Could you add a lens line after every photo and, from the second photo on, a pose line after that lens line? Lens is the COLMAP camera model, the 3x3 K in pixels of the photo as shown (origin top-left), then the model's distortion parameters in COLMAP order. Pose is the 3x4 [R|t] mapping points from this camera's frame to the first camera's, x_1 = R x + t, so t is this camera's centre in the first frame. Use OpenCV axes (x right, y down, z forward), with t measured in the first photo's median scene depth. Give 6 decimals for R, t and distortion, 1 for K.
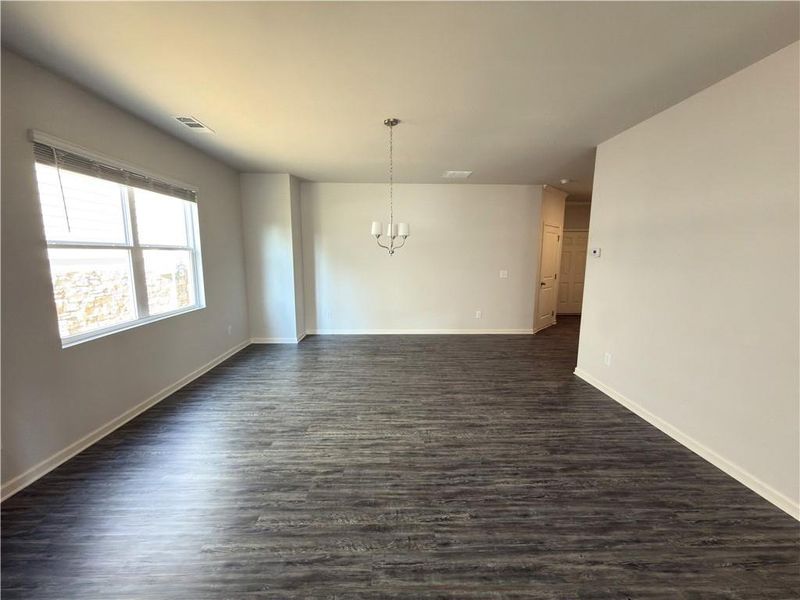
lens RADIAL K [[318.1, 0, 400.0], [0, 318.1, 300.0], [0, 0, 1]] dist [0.000148, -0.000238]
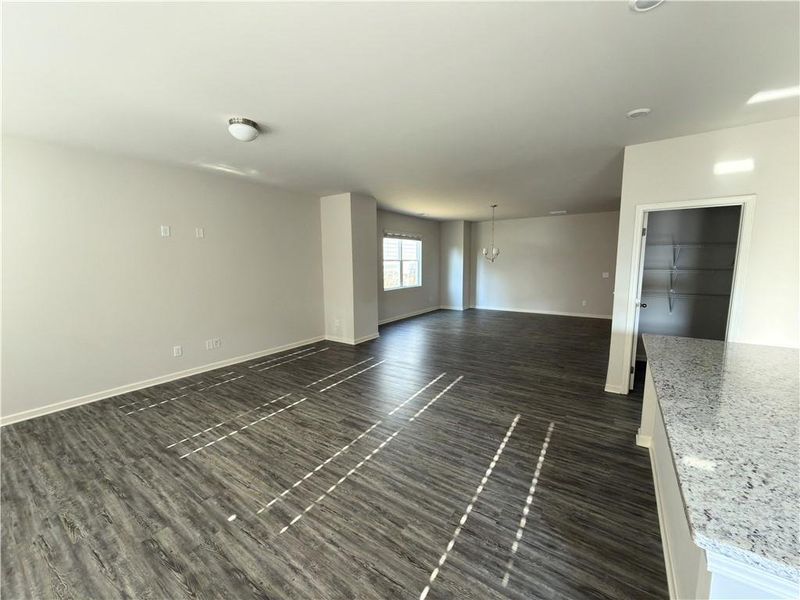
lens RADIAL K [[318.1, 0, 400.0], [0, 318.1, 300.0], [0, 0, 1]] dist [0.000148, -0.000238]
pose [[0.809028, 0.060610, -0.584637, 0.760711], [-0.073608, 0.997286, 0.001530, 0.165332], [0.583143, 0.041796, 0.811294, -1.176262]]
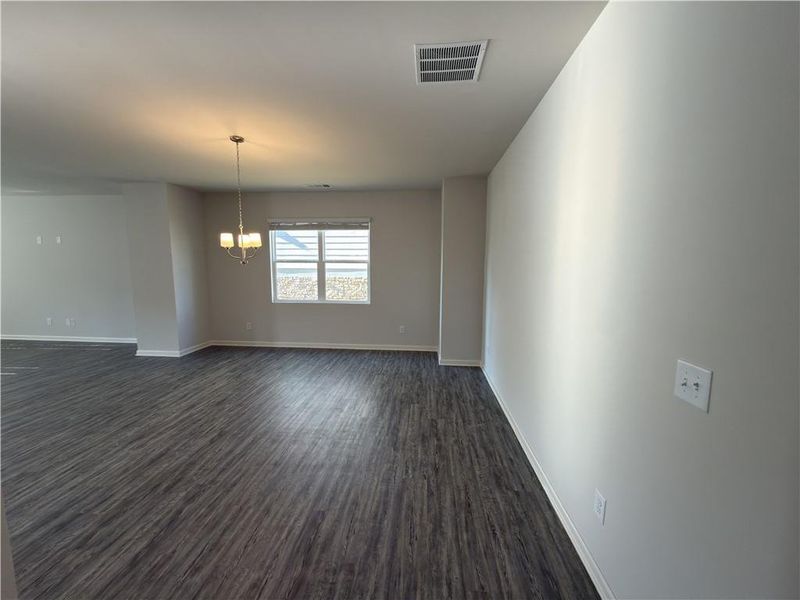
lens RADIAL K [[318.1, 0, 400.0], [0, 318.1, 300.0], [0, 0, 1]] dist [0.000148, -0.000238]
pose [[-0.106315, 0.103340, -0.988948, 0.931403], [-0.147286, 0.981976, 0.118445, -0.223570], [0.983364, 0.158251, -0.089178, 1.581467]]
